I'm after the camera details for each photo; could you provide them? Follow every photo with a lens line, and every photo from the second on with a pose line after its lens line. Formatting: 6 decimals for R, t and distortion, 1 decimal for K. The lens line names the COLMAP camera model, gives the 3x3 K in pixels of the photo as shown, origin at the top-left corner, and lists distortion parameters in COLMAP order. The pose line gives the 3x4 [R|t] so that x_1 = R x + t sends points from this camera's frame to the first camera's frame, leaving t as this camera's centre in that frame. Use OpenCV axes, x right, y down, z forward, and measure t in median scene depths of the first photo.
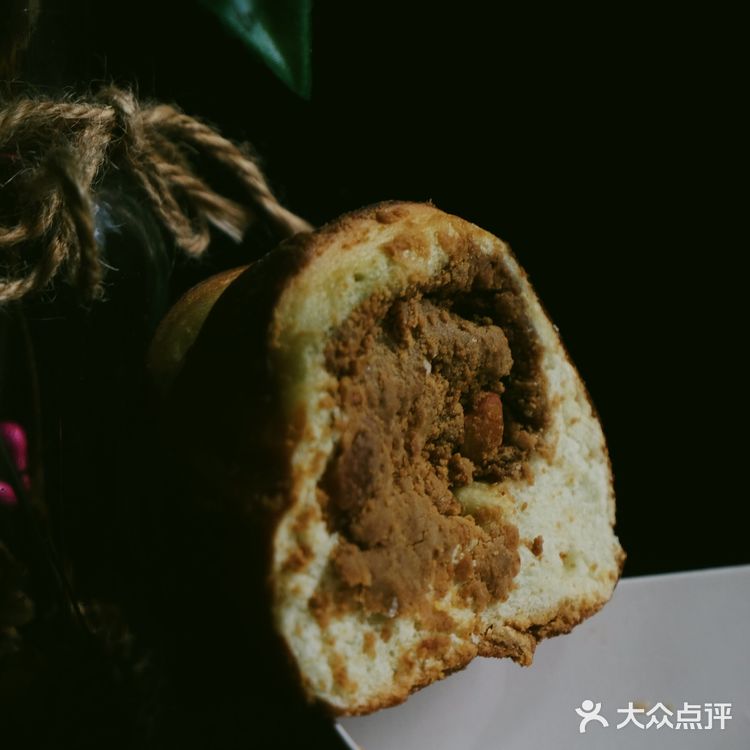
lens RADIAL K [[2229.1, 0, 373.5], [0, 2229.1, 380.2], [0, 0, 1]] dist [-0.013774, 0.000000]
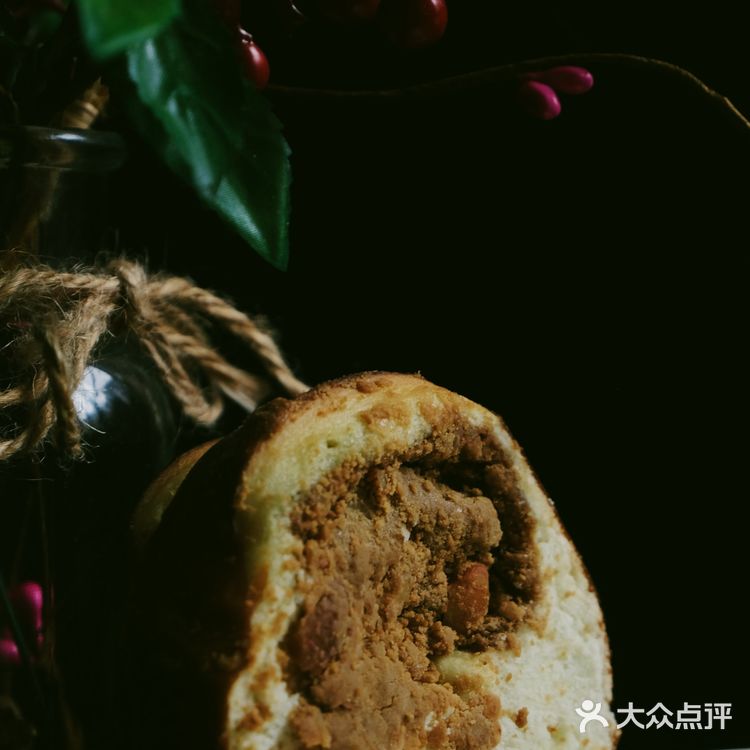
lens RADIAL K [[2229.1, 0, 377.8], [0, 2229.1, 375.6], [0, 0, 1]] dist [-0.013774, 0.000000]
pose [[0.995857, 0.015823, -0.089545, 0.100477], [-0.023943, 0.995622, -0.090352, 0.013926], [0.087724, 0.092122, 0.991876, -0.014791]]
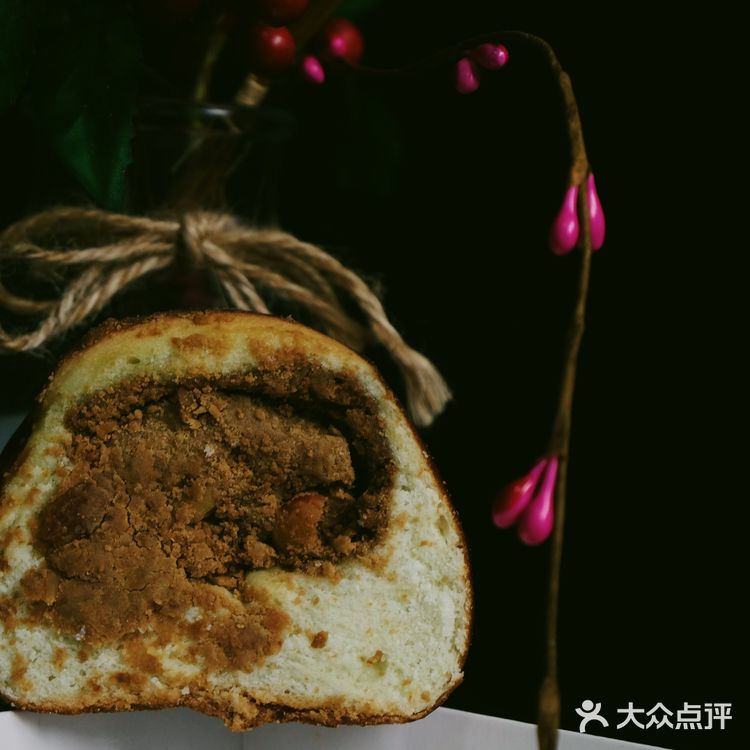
lens RADIAL K [[2229.1, 0, 378.3], [0, 2229.1, 372.5], [0, 0, 1]] dist [-0.013774, 0.000000]
pose [[0.632995, 0.109585, -0.766360, 0.951988], [-0.191757, 0.981276, -0.018069, -0.041329], [0.750031, 0.158393, 0.642157, 0.312719]]
